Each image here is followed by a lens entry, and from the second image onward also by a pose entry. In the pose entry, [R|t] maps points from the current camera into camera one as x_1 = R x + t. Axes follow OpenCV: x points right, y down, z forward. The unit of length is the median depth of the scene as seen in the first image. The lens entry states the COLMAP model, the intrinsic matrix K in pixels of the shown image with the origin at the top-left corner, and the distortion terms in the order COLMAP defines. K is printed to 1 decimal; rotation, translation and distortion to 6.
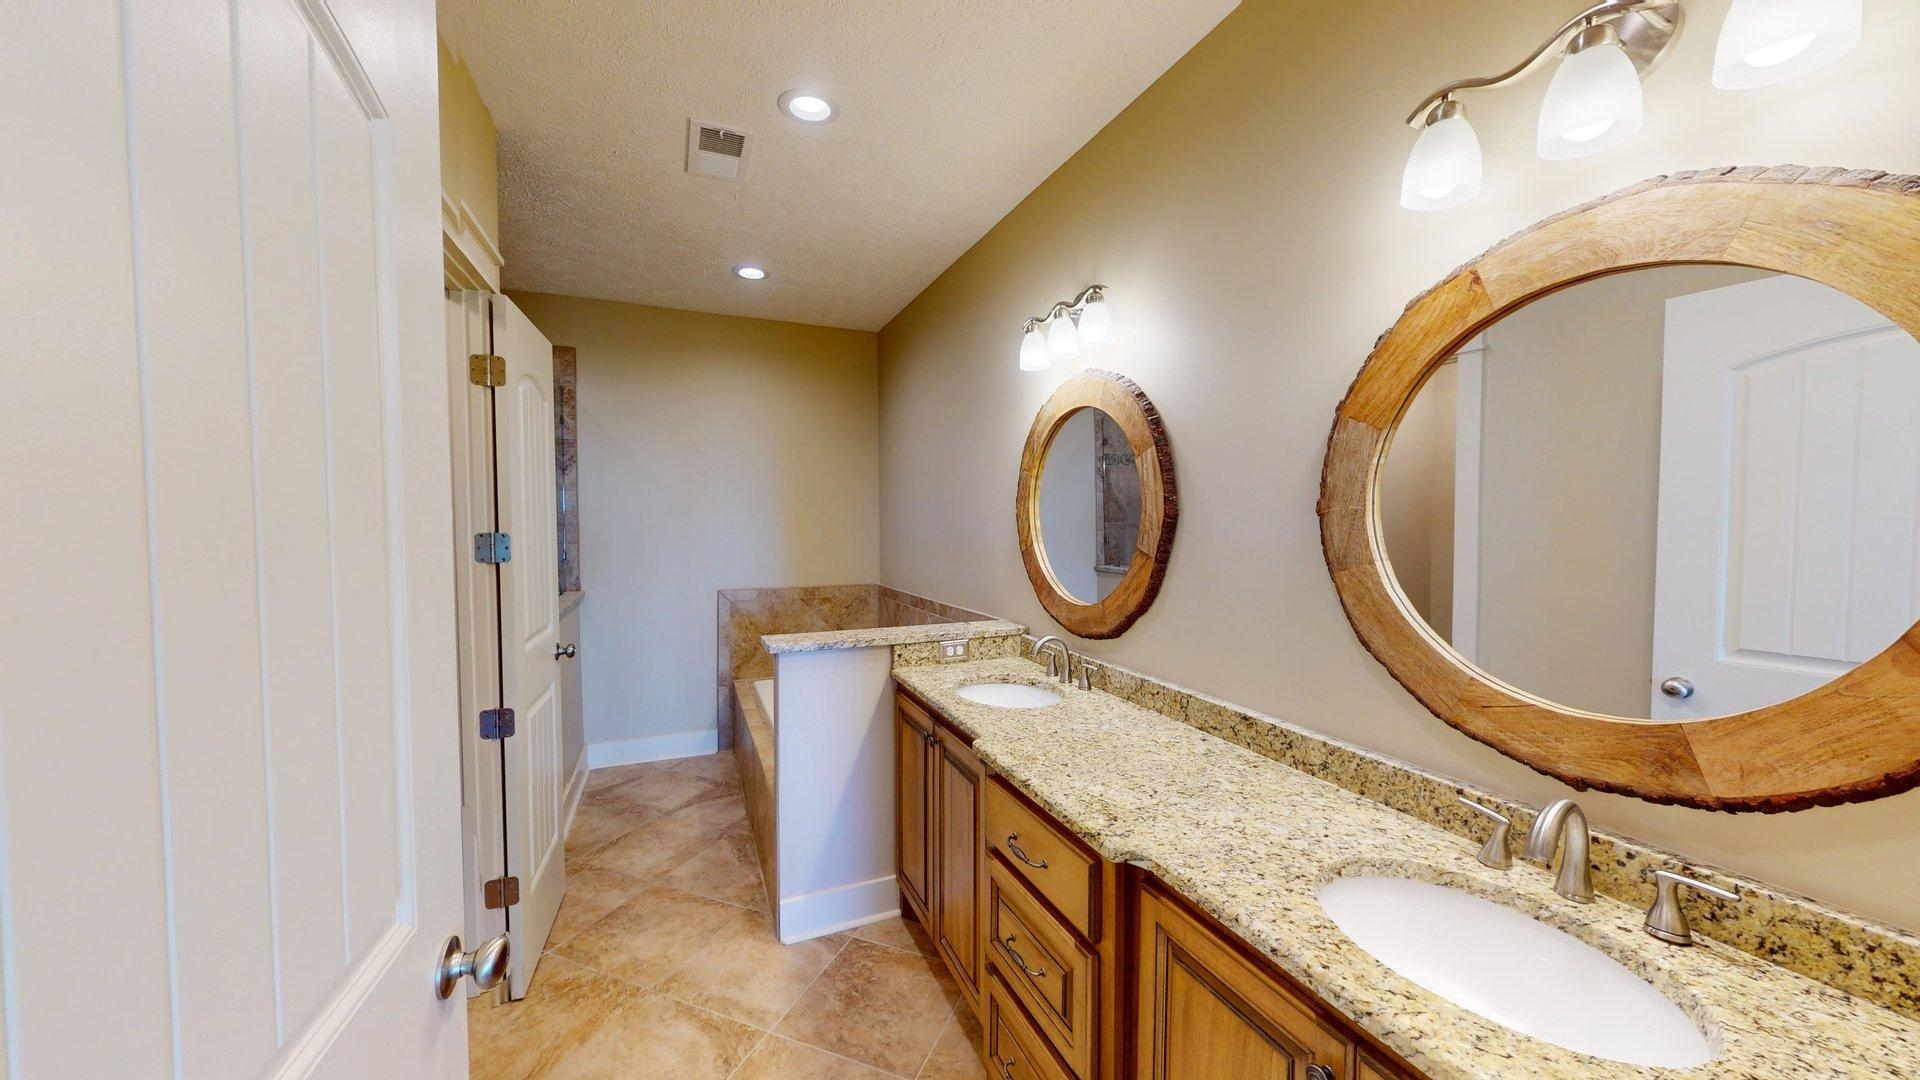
lens RADIAL K [[659.2, 0, 959.8], [0, 659.2, 542.9], [0, 0, 1]] dist [0.000875, 0.000073]
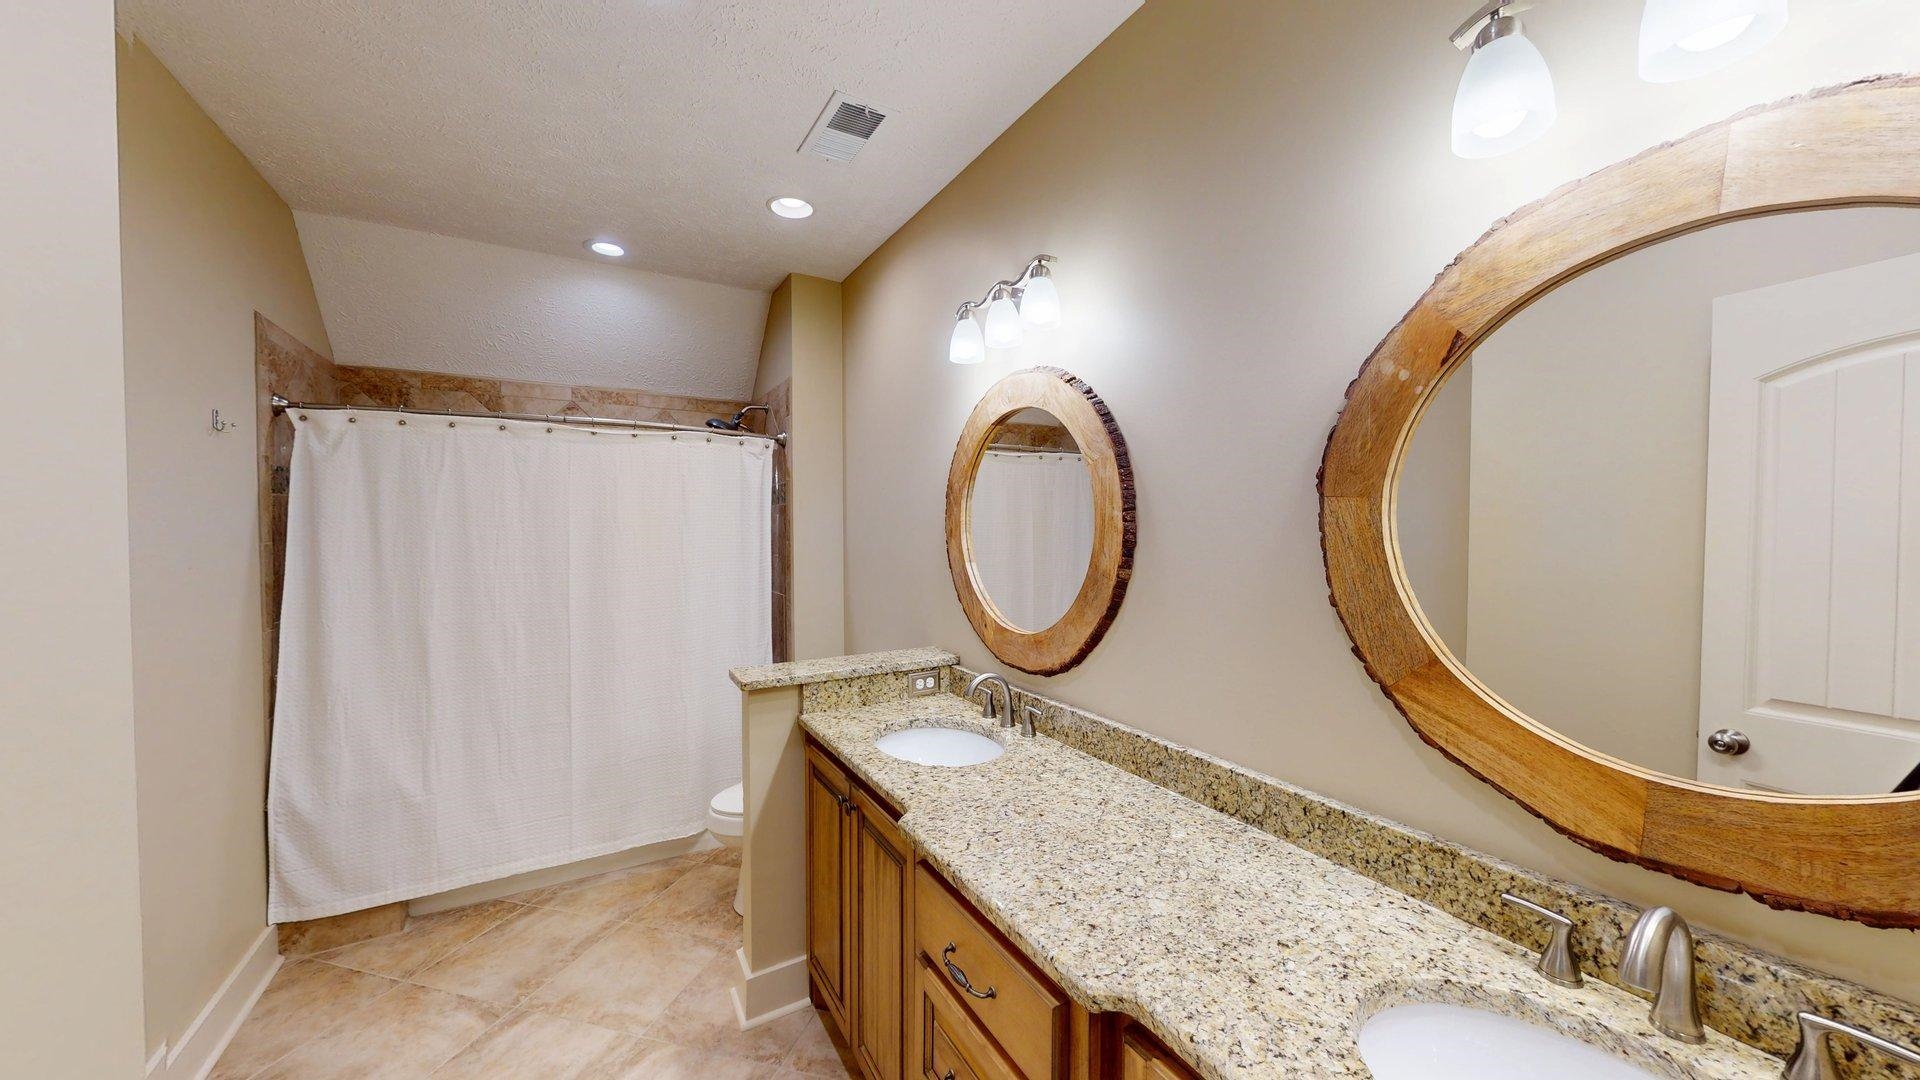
lens RADIAL K [[659.2, 0, 959.8], [0, 659.2, 542.9], [0, 0, 1]] dist [0.000875, 0.000073]
pose [[0.993141, -0.002402, 0.116901, 0.001277], [0.003991, 0.999903, -0.013362, -0.018897], [-0.116857, 0.013737, 0.993054, 0.174424]]
